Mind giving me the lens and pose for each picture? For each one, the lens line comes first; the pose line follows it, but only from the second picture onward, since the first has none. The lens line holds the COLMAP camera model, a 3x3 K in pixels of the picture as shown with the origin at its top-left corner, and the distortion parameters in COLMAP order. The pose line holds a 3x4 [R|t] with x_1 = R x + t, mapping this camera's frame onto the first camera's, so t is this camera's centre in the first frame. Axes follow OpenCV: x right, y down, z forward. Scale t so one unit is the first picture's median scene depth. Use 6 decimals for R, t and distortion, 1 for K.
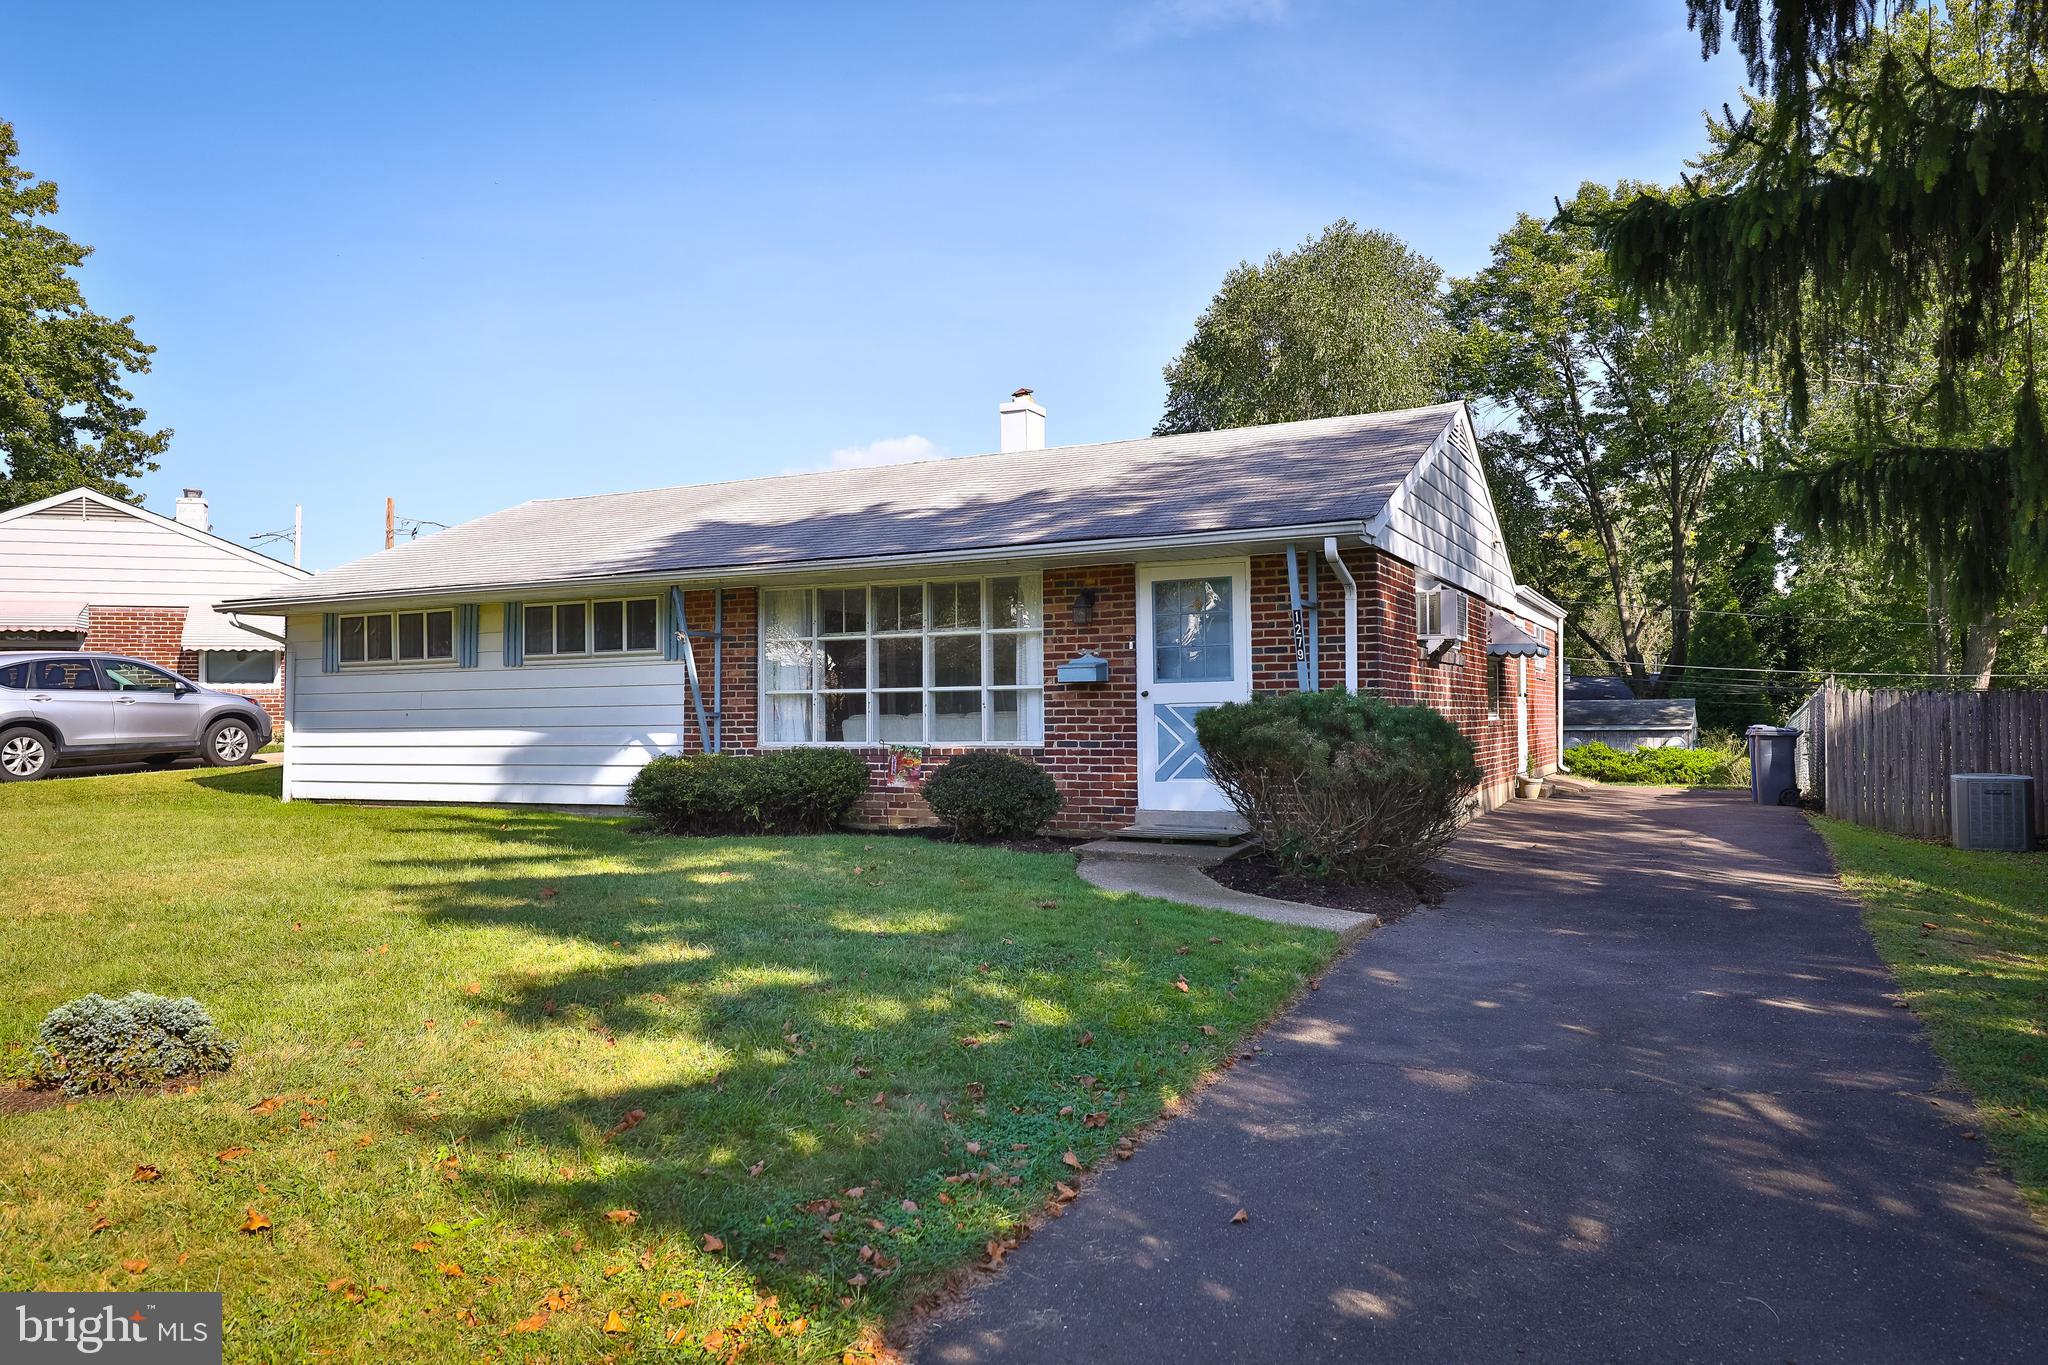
lens RADIAL K [[1379.4, 0, 1022.1], [0, 1379.4, 679.0], [0, 0, 1]] dist [0.004400, -0.003653]
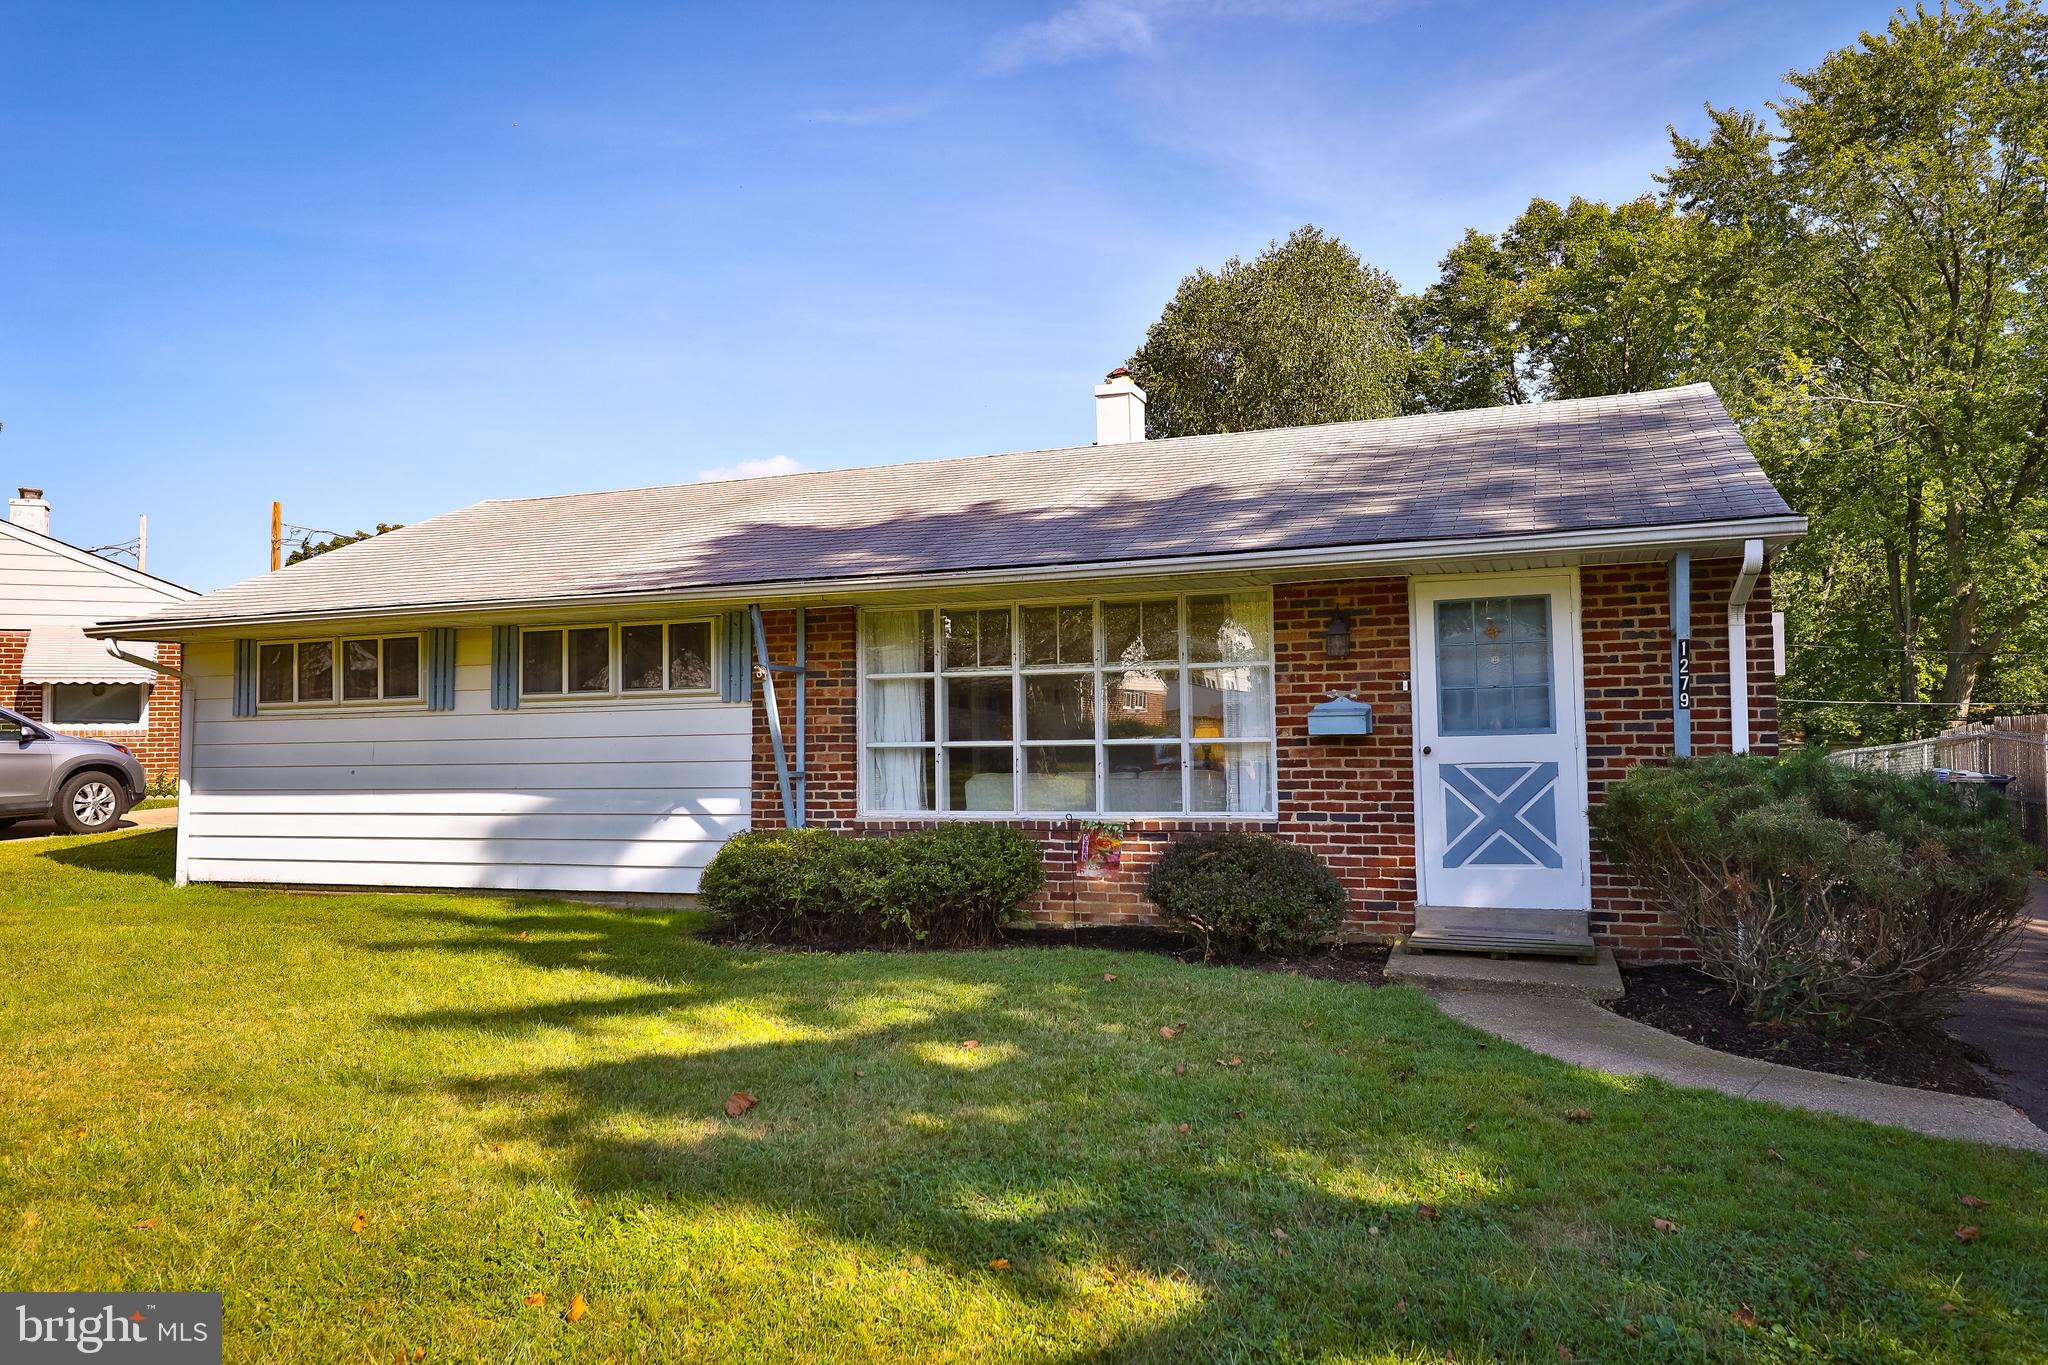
lens RADIAL K [[1379.4, 0, 1018.7], [0, 1379.4, 686.2], [0, 0, 1]] dist [0.004400, -0.003653]
pose [[0.995594, -0.001047, 0.093766, -0.168703], [0.002177, 0.999926, -0.011952, -0.013130], [-0.093747, 0.012103, 0.995522, 0.229905]]
